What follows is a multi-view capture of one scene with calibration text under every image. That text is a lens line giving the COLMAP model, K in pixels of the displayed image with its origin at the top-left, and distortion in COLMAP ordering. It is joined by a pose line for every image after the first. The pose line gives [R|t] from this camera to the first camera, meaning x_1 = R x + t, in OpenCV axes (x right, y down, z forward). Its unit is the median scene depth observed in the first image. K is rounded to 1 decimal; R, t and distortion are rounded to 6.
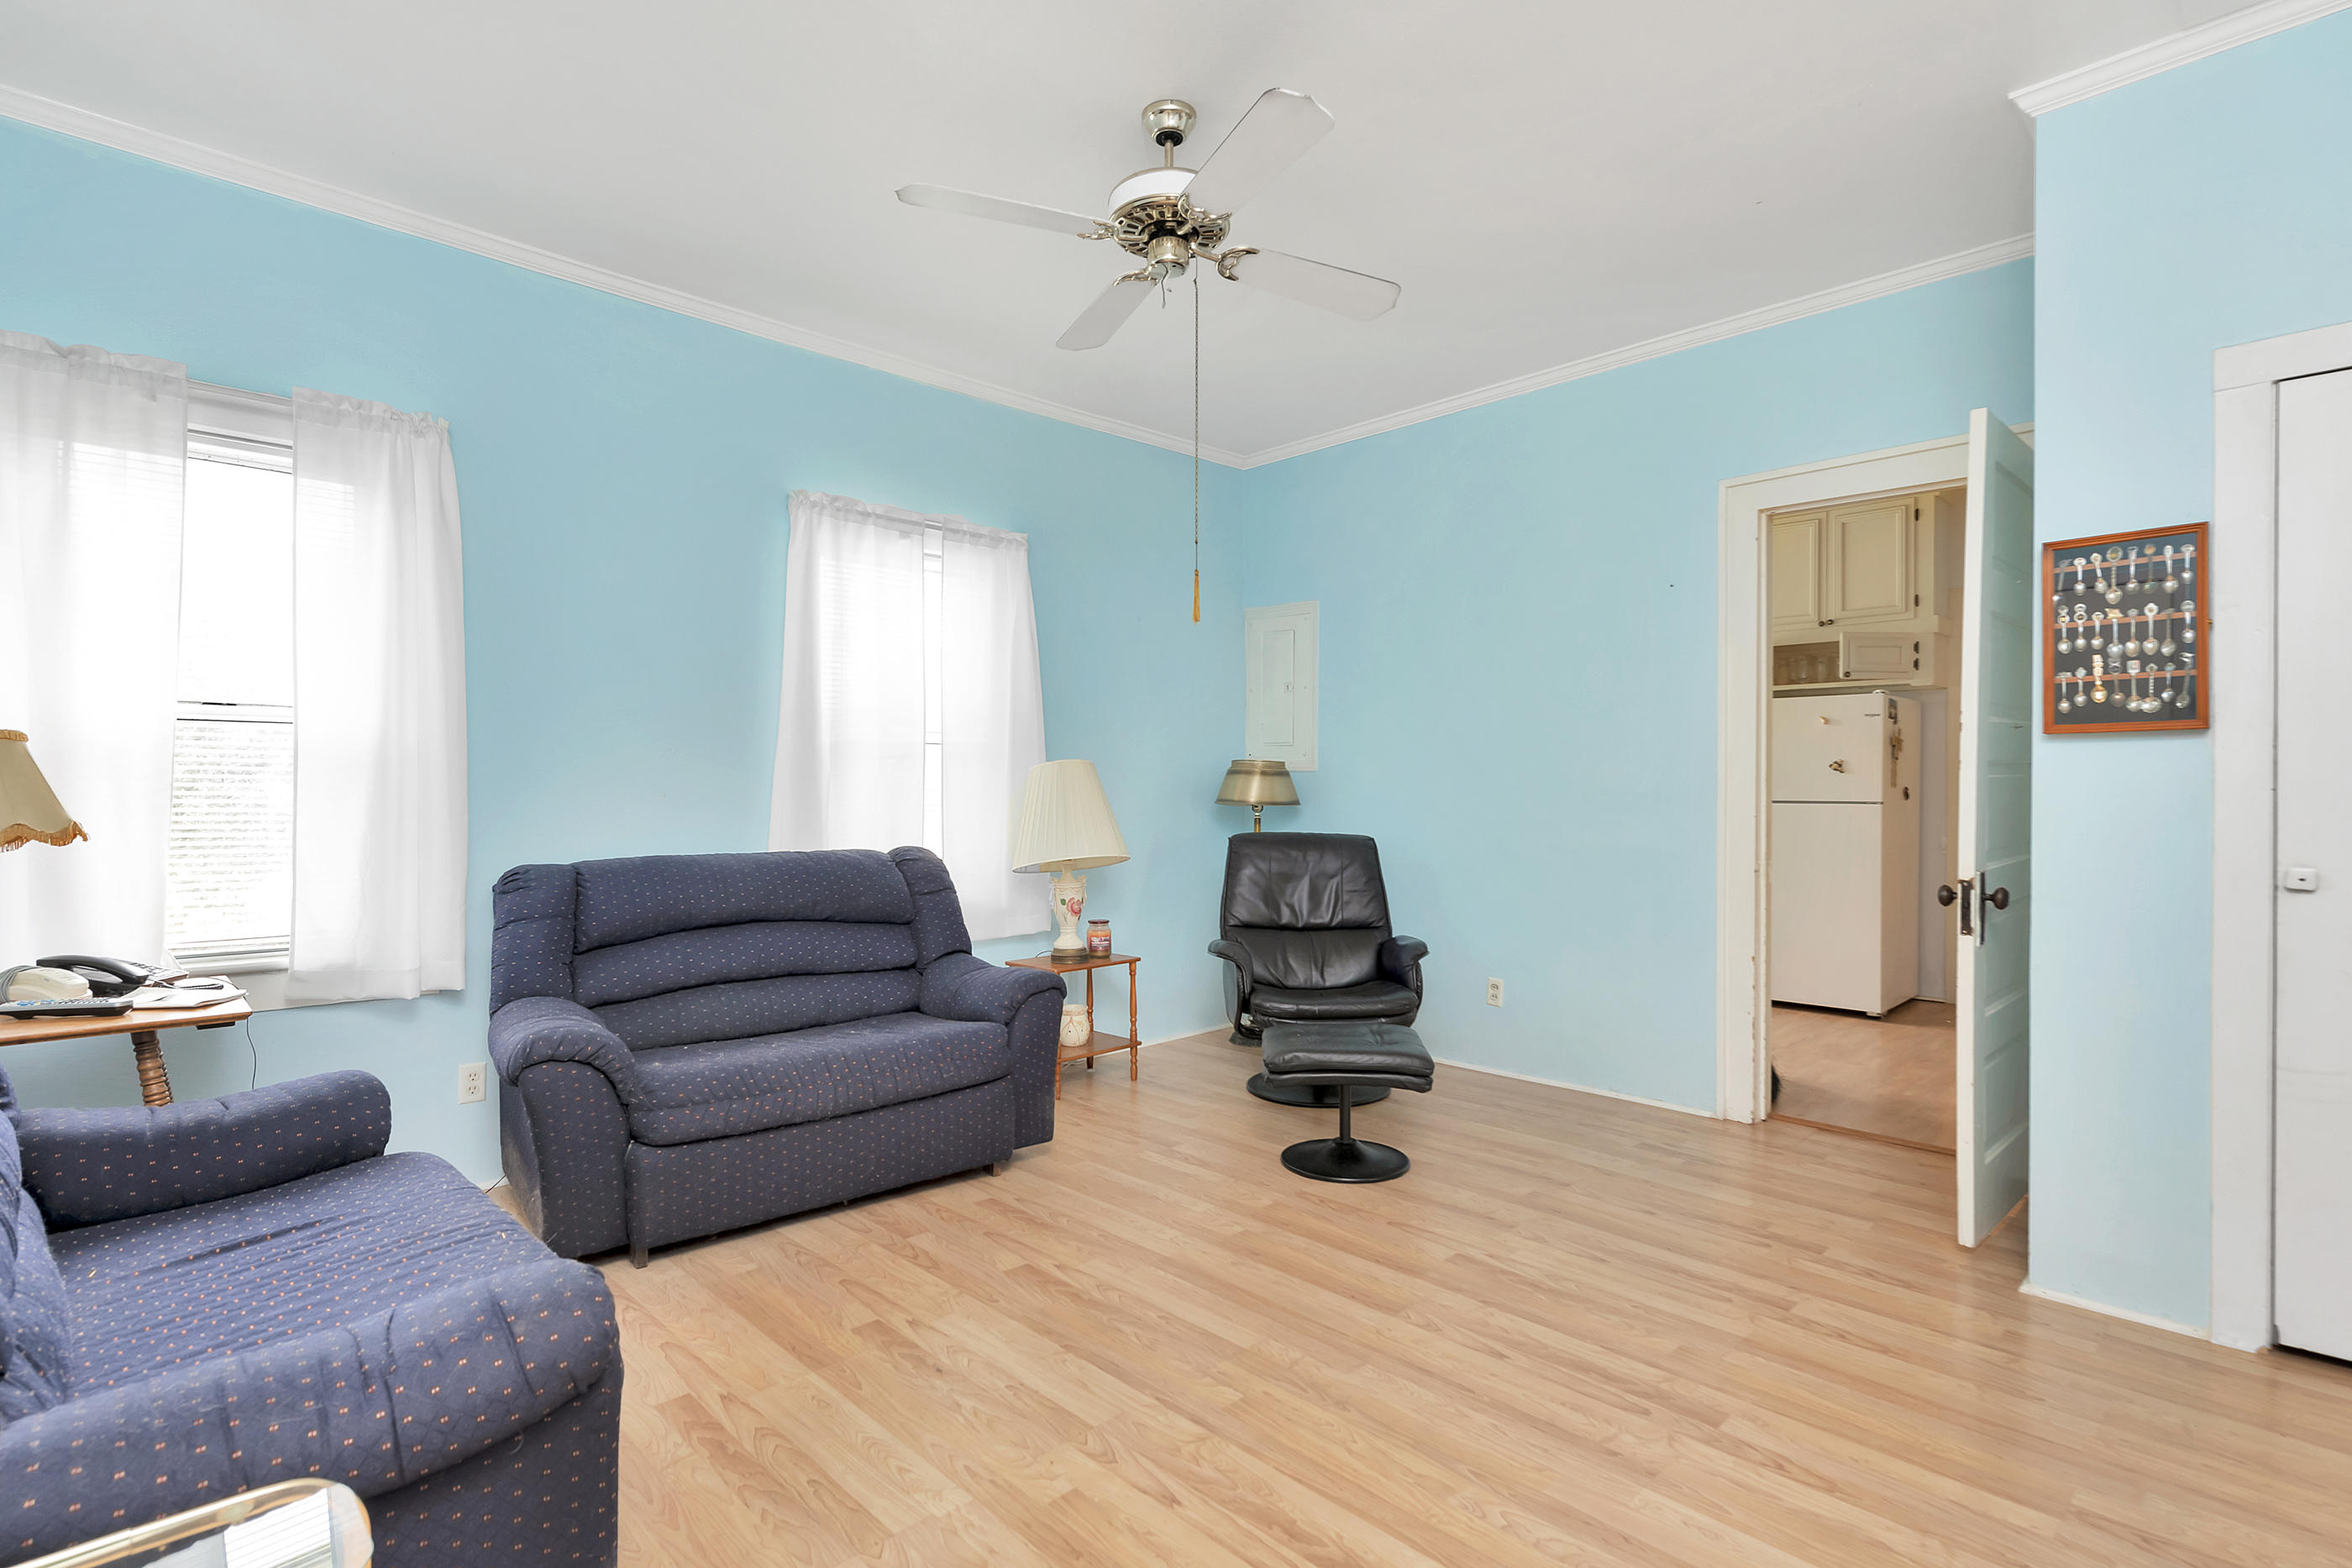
lens RADIAL K [[1131.9, 0, 1175.8], [0, 1131.9, 786.8], [0, 0, 1]] dist [-0.000304, -0.000553]
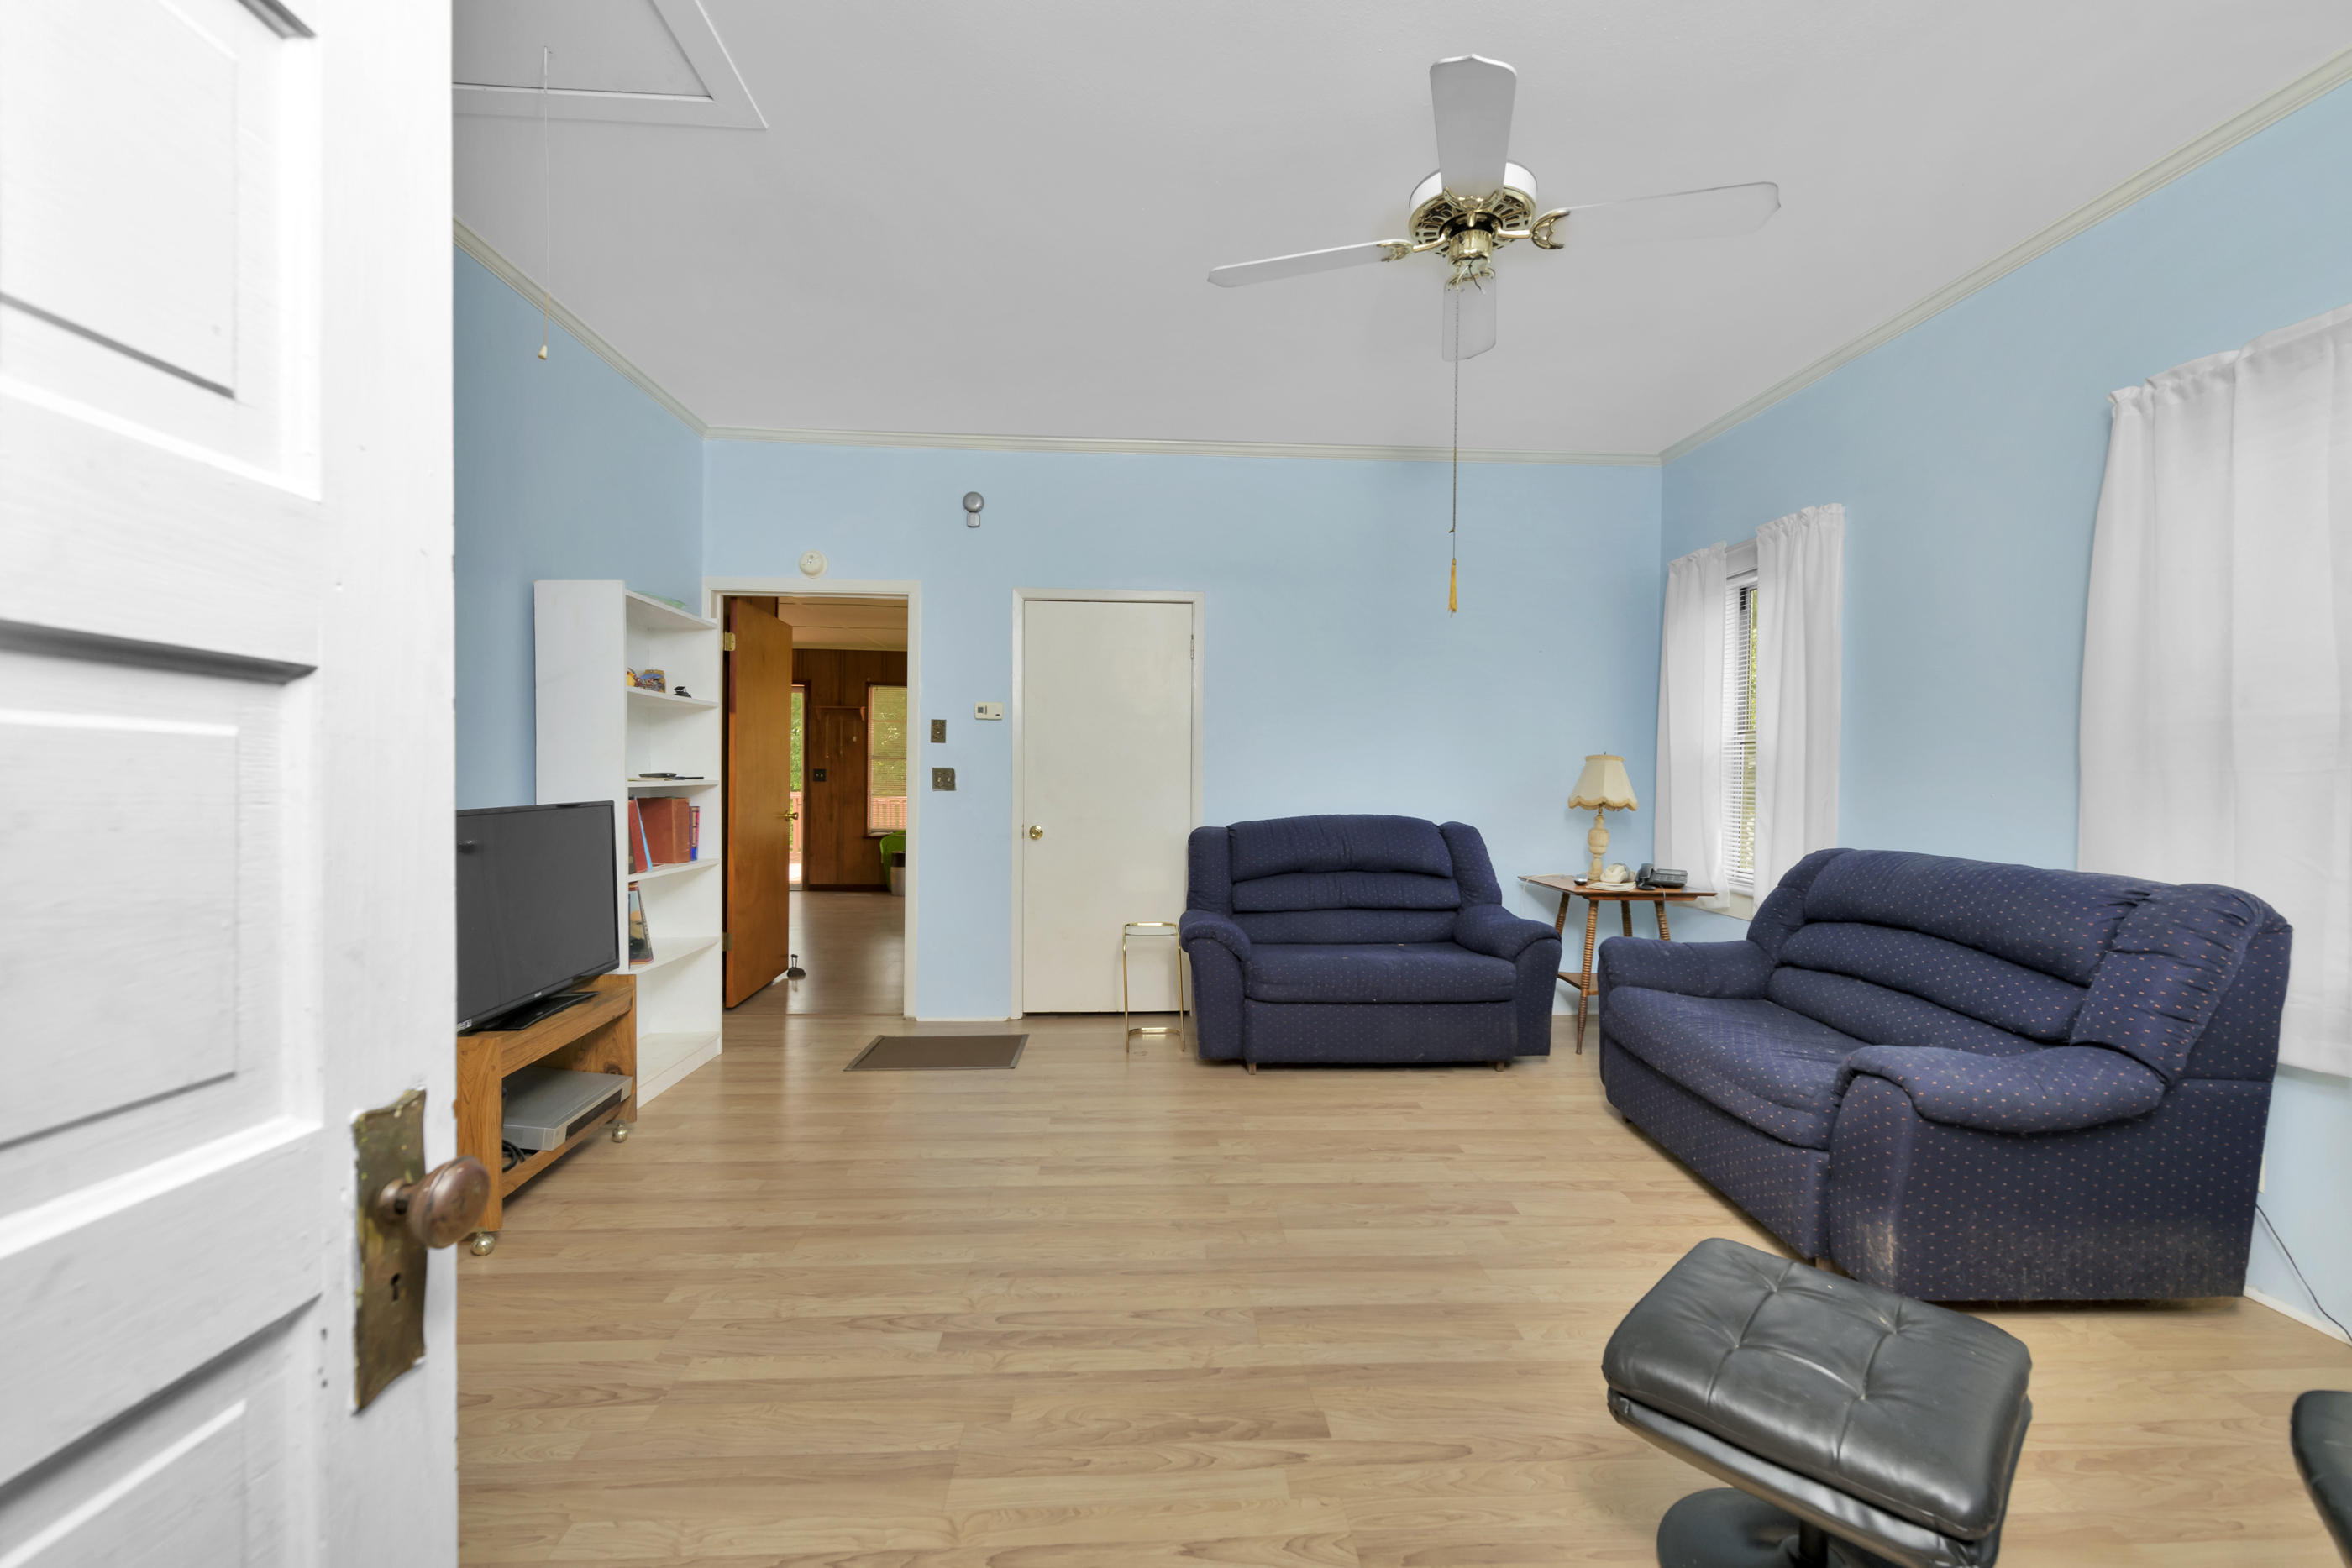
lens RADIAL K [[939.4, 0, 1183.0], [0, 939.4, 781.5], [0, 0, 1]] dist [-0.002435, -0.000331]
pose [[-0.652966, 0.001761, -0.757385, 0.944248], [-0.010076, 0.999889, 0.011011, -0.008983], [0.757320, 0.014822, -0.652876, 1.631262]]
